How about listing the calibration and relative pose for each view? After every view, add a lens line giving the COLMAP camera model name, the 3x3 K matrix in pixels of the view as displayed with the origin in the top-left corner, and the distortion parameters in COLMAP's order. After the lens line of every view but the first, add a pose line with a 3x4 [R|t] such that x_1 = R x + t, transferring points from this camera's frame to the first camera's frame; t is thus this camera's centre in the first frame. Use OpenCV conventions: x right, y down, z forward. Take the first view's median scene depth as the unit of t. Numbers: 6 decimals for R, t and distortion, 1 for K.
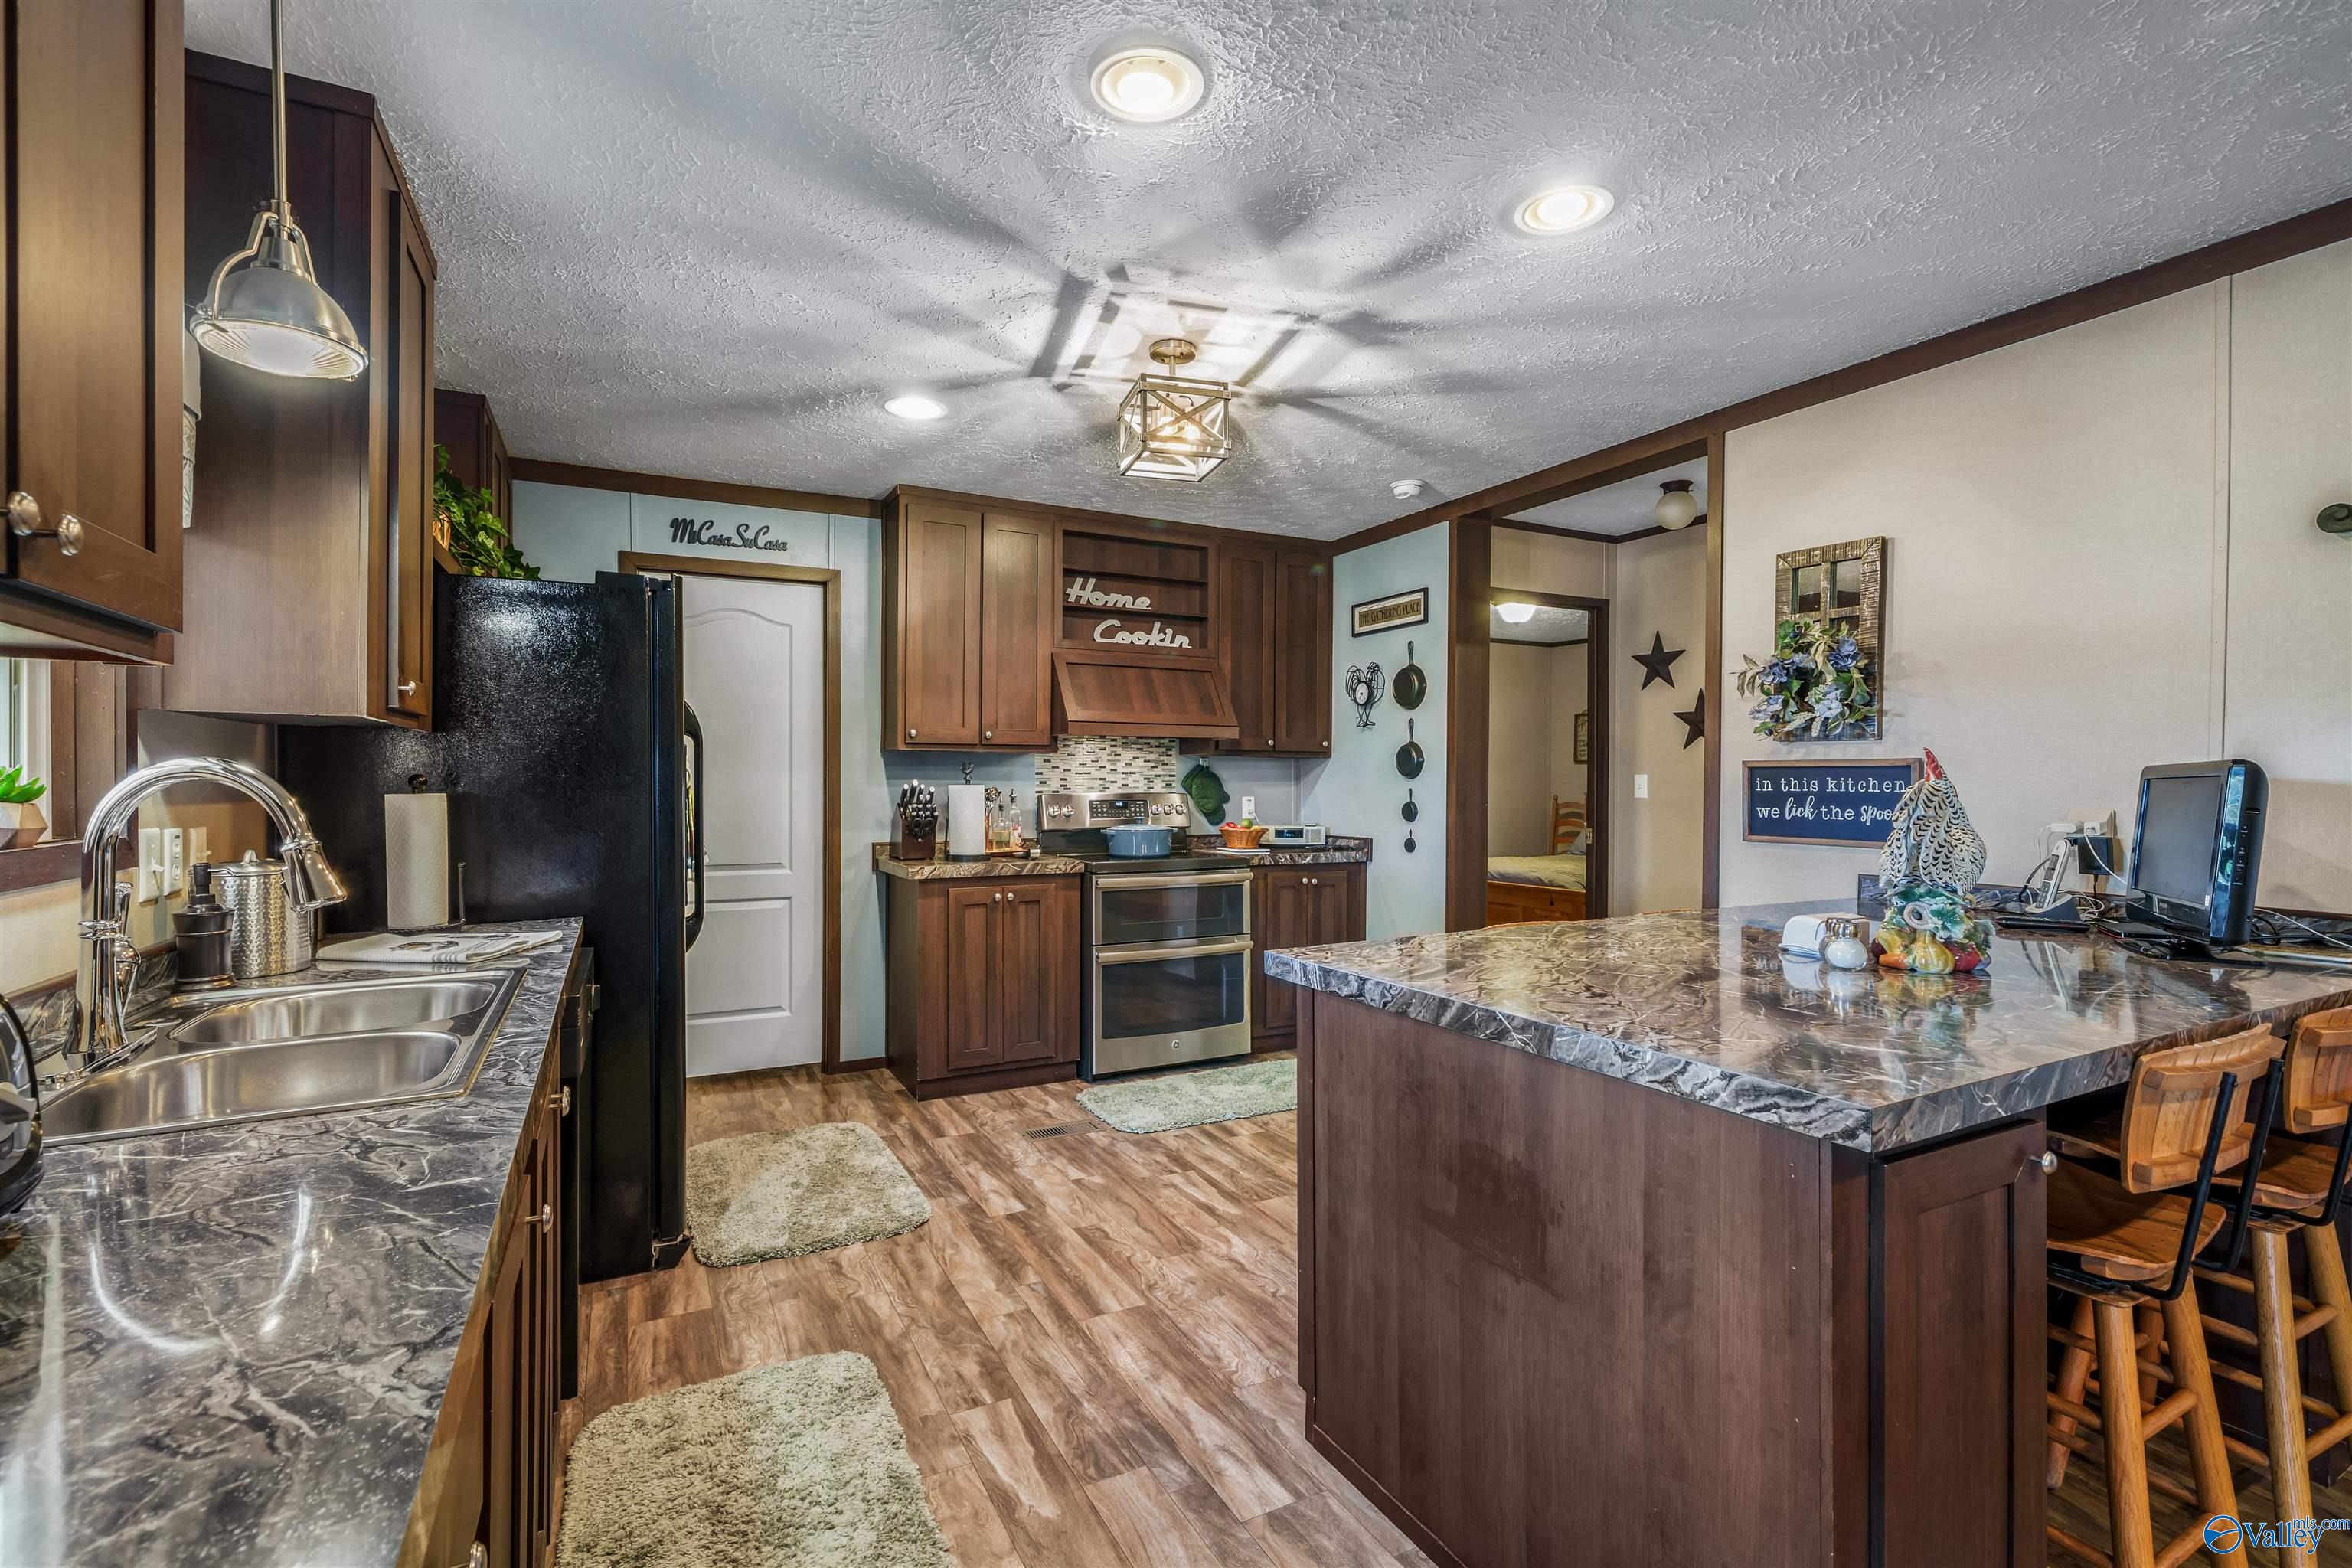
lens RADIAL K [[1057.2, 0, 1171.8], [0, 1057.2, 795.3], [0, 0, 1]] dist [0.003998, 0.000201]
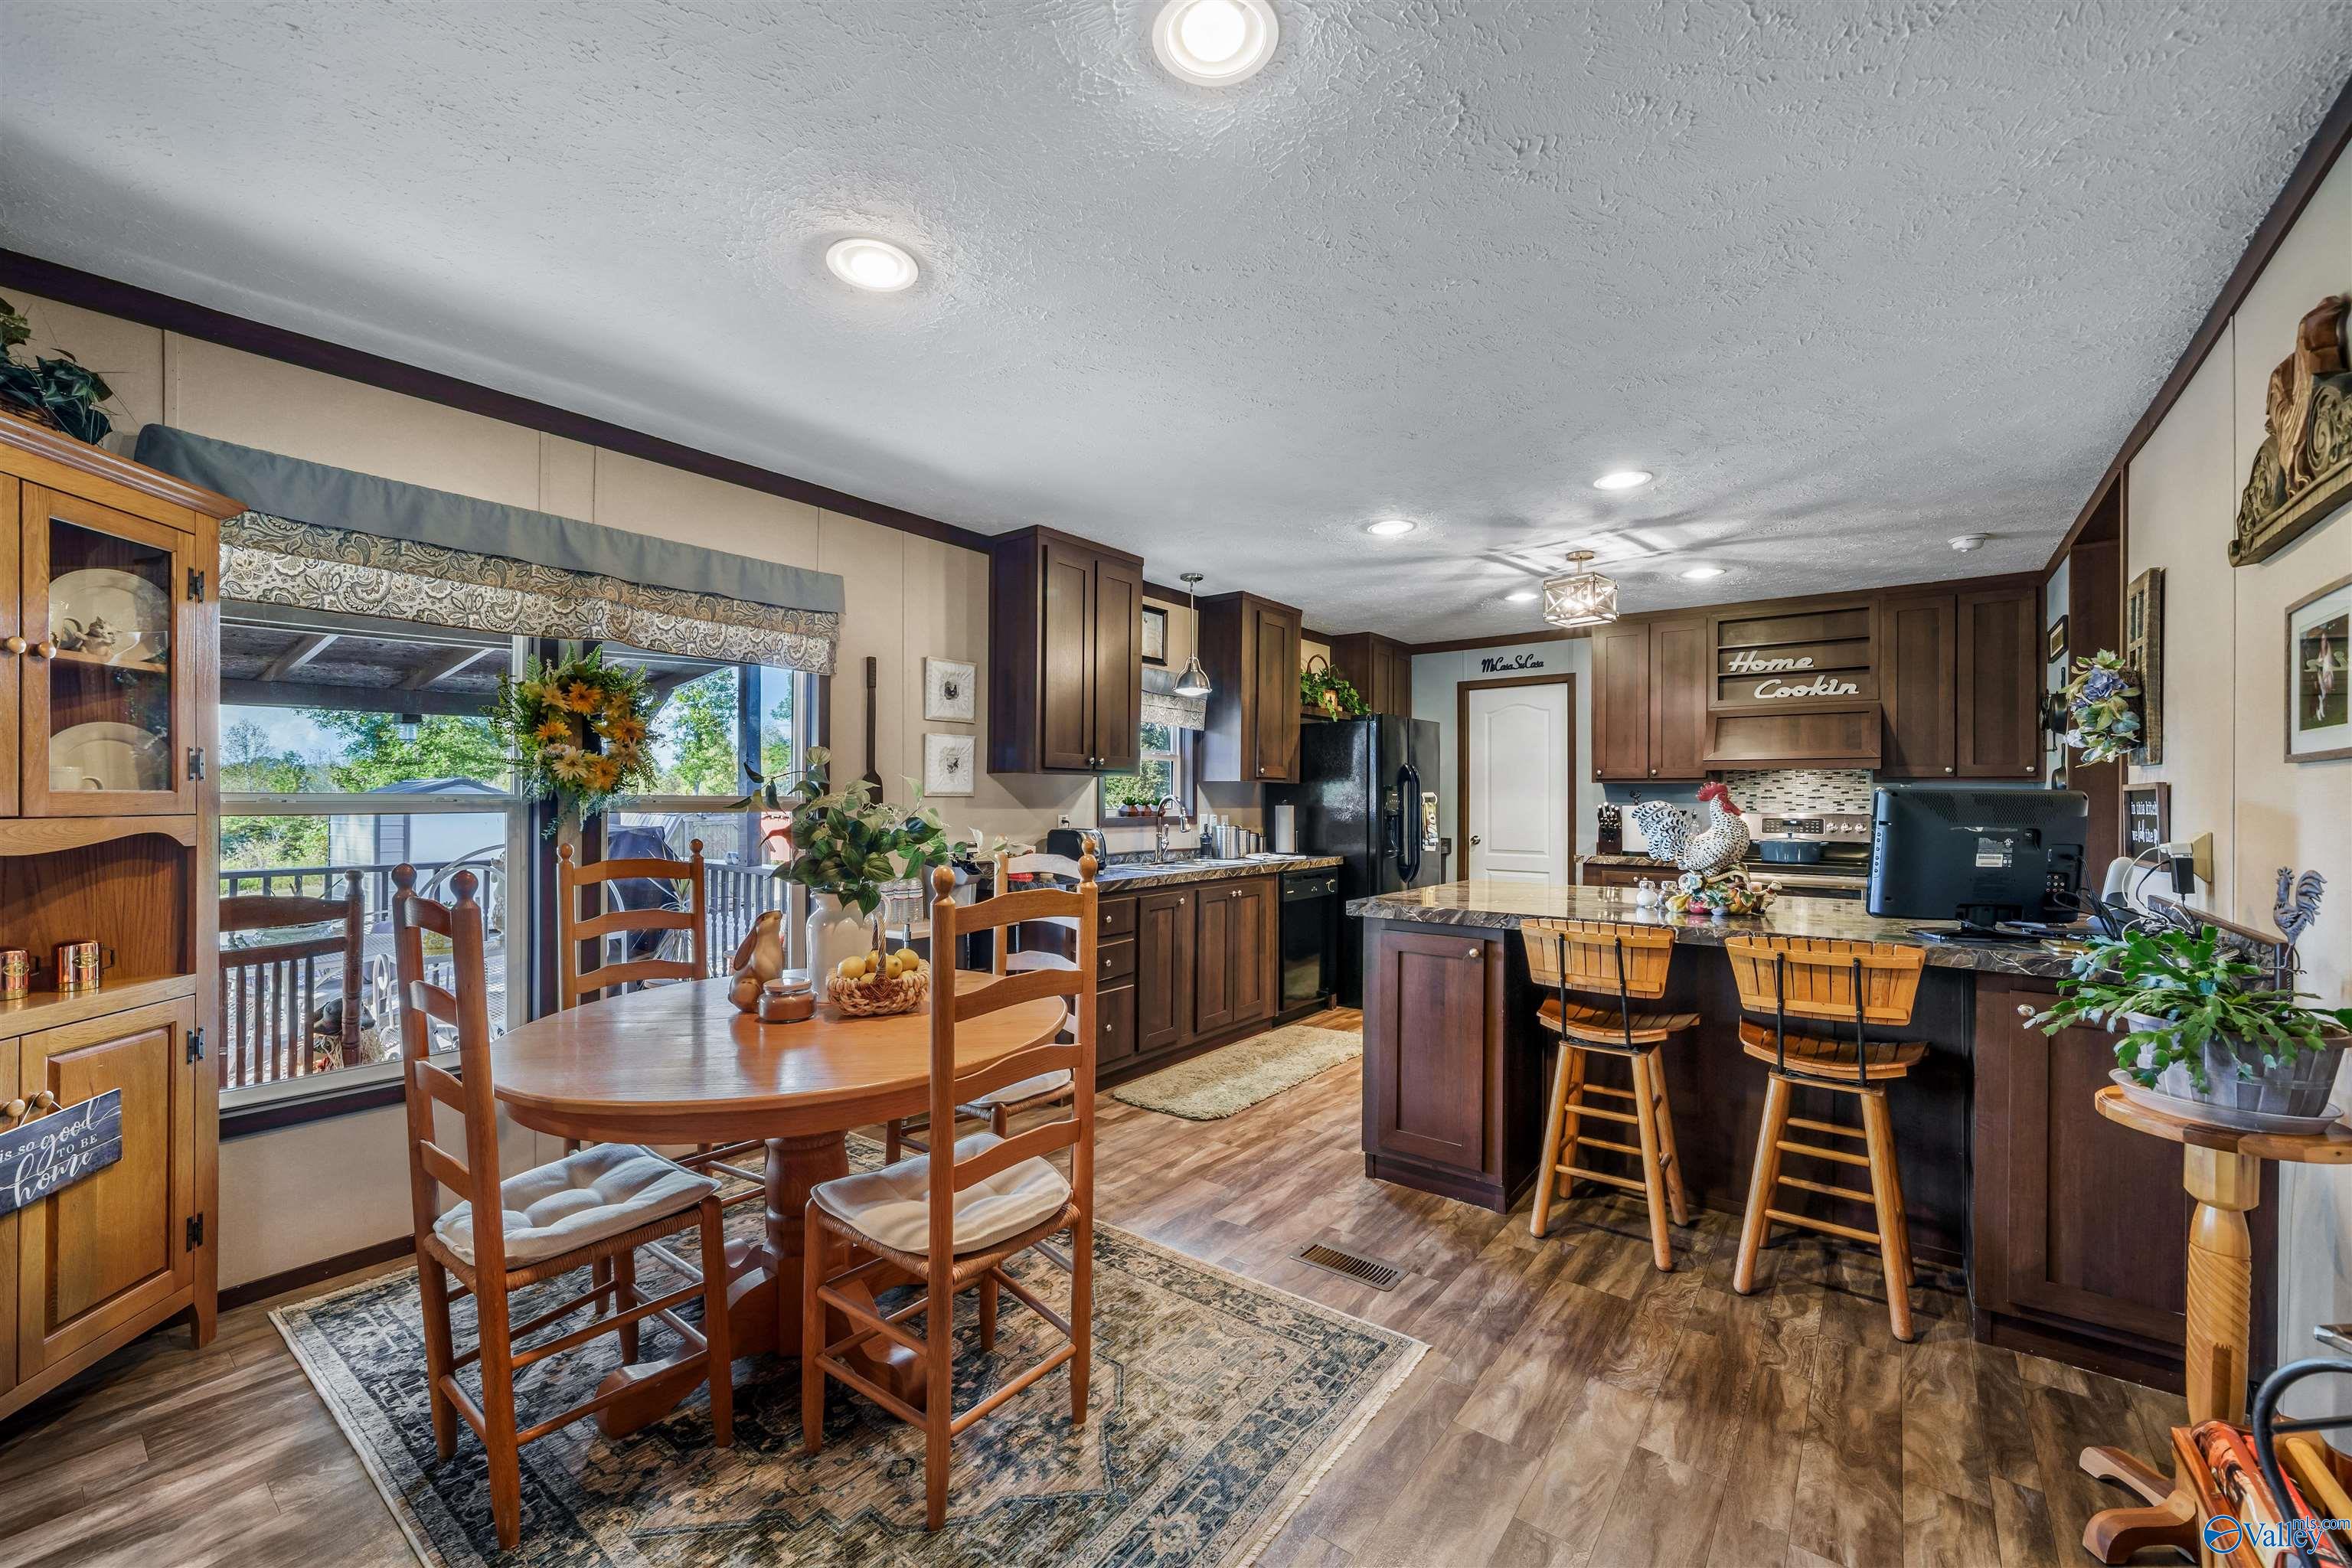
lens RADIAL K [[937.6, 0, 1168.5], [0, 937.6, 791.6], [0, 0, 1]] dist [0.000290, -0.000019]
pose [[0.413164, -0.003780, -0.910649, 0.722071], [-0.017454, 0.999775, -0.012069, -0.001722], [0.910489, 0.020881, 0.413005, -0.156371]]
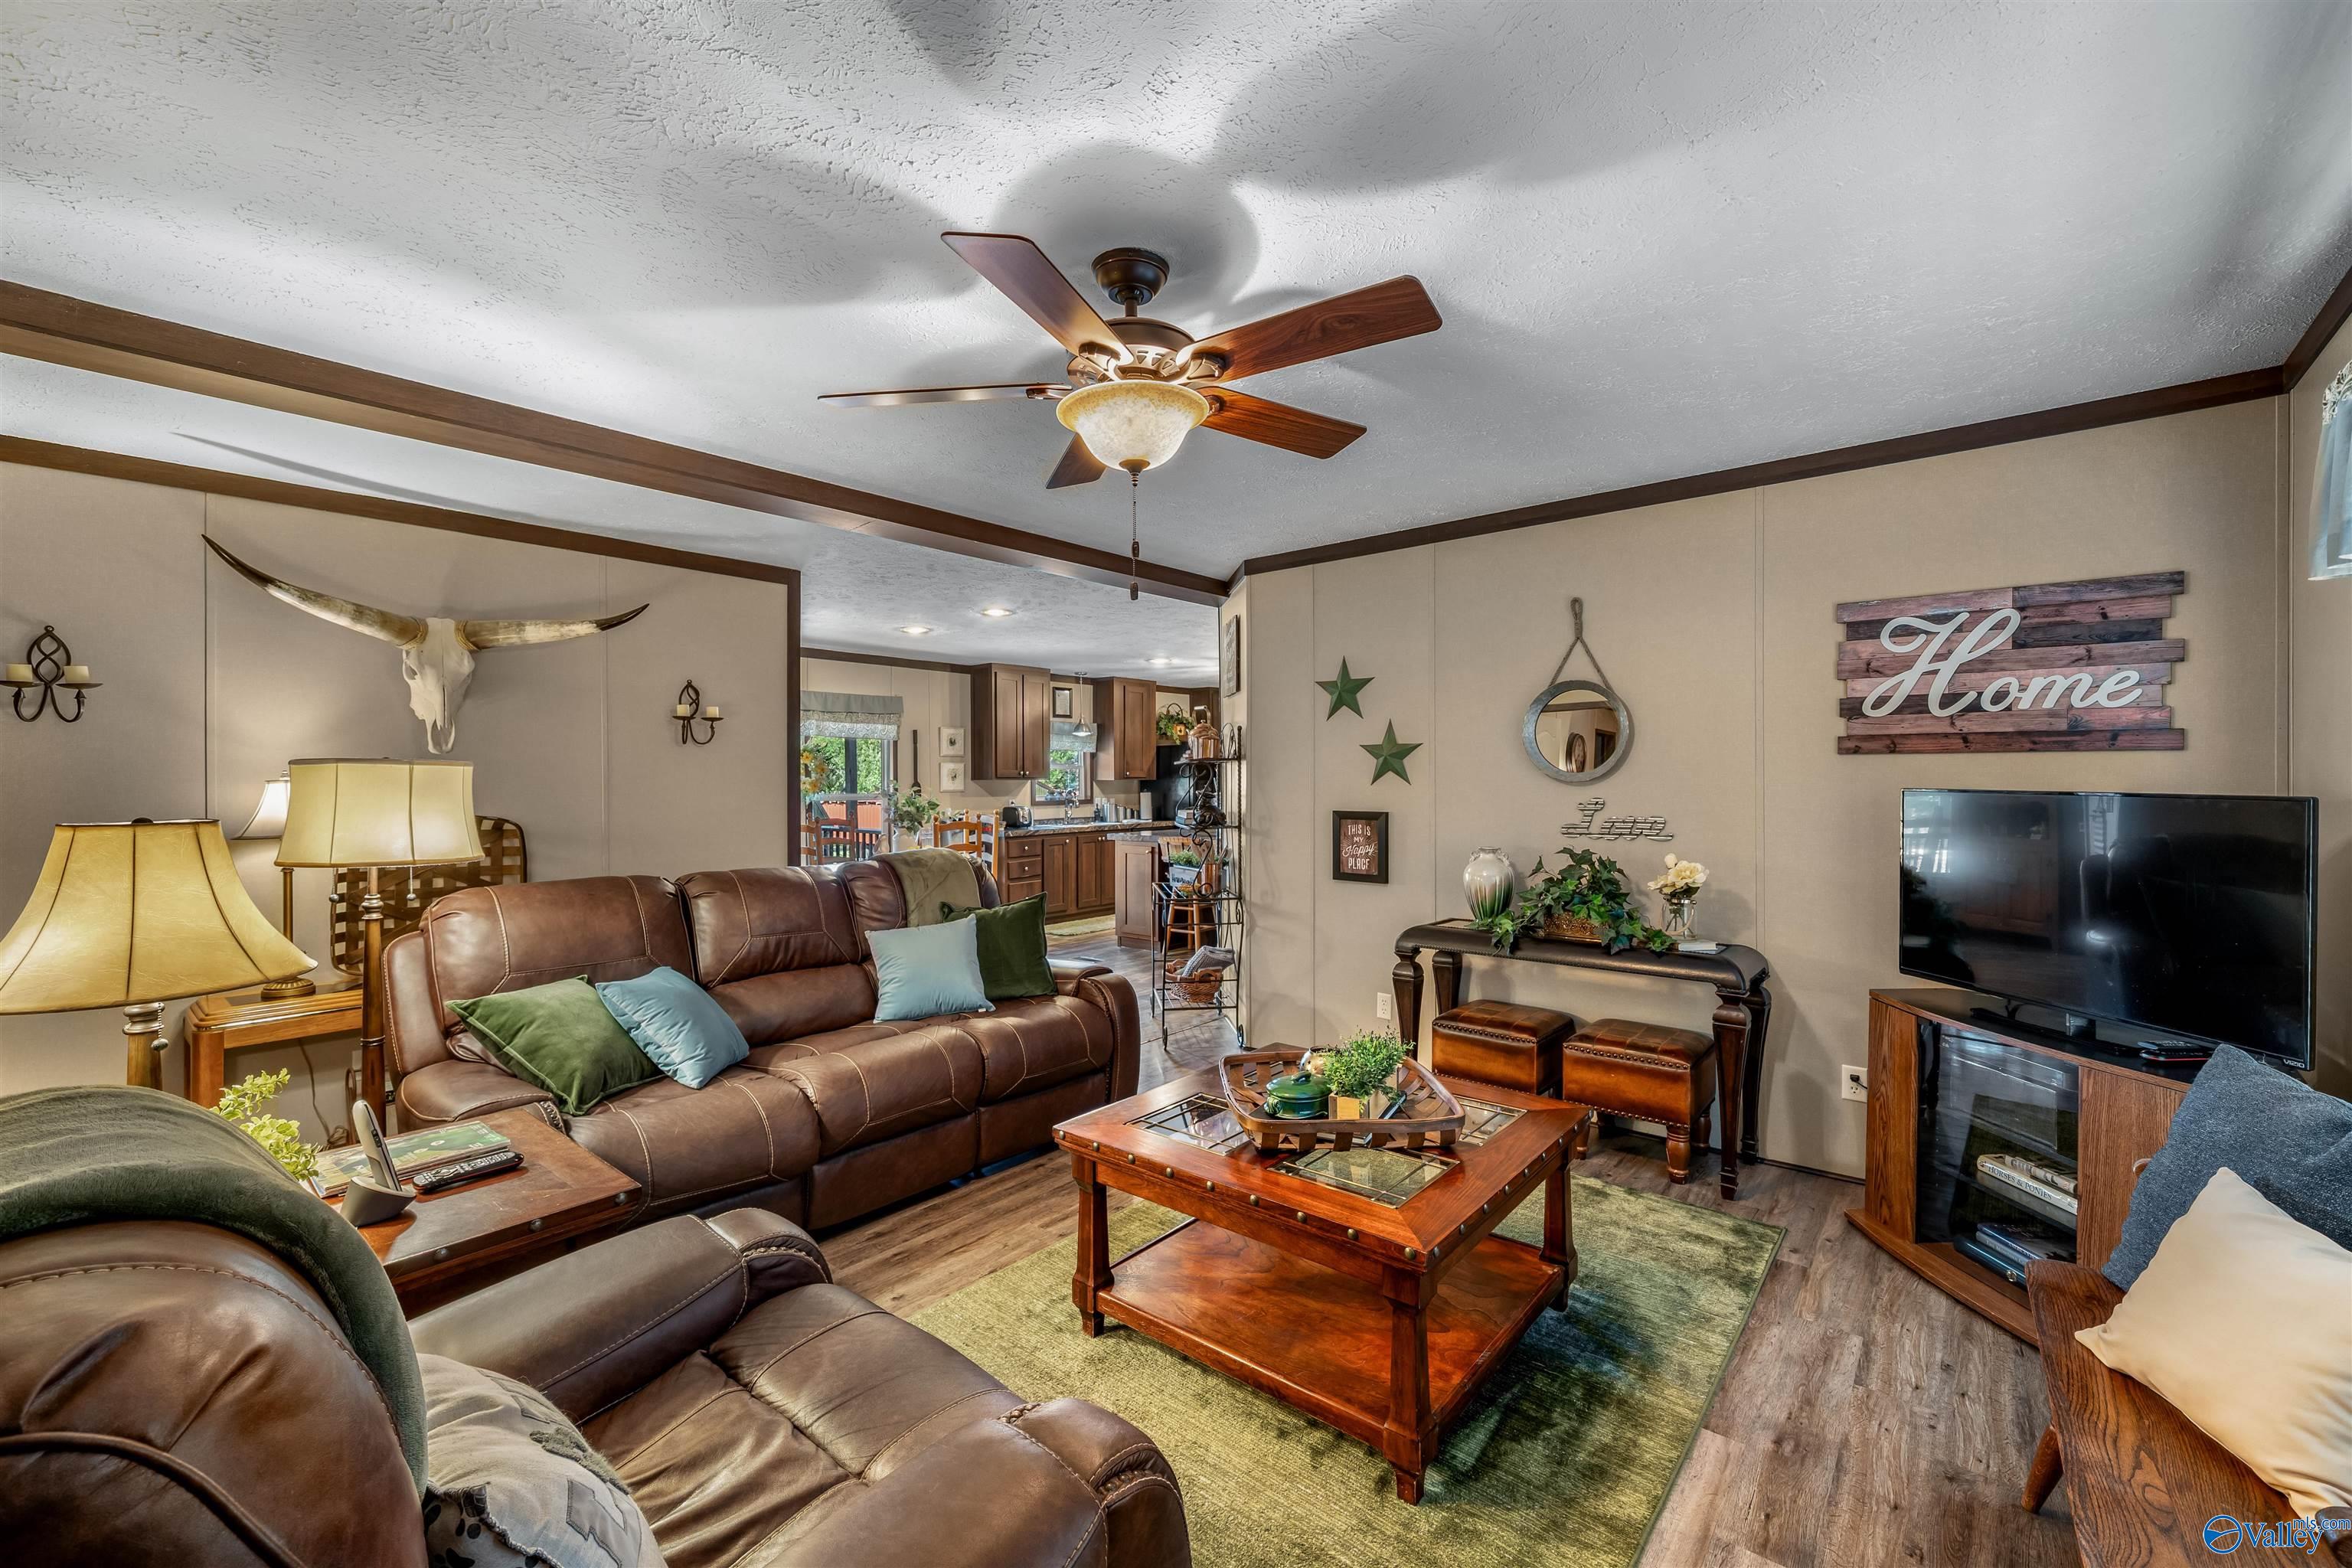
lens RADIAL K [[963.3, 0, 1176.0], [0, 963.3, 784.0], [0, 0, 1]] dist [0.000151, -0.000010]
pose [[0.372649, 0.003498, -0.927966, 1.799703], [-0.004713, 0.999987, 0.001877, -0.025953], [0.927960, 0.003674, 0.372661, -0.283868]]
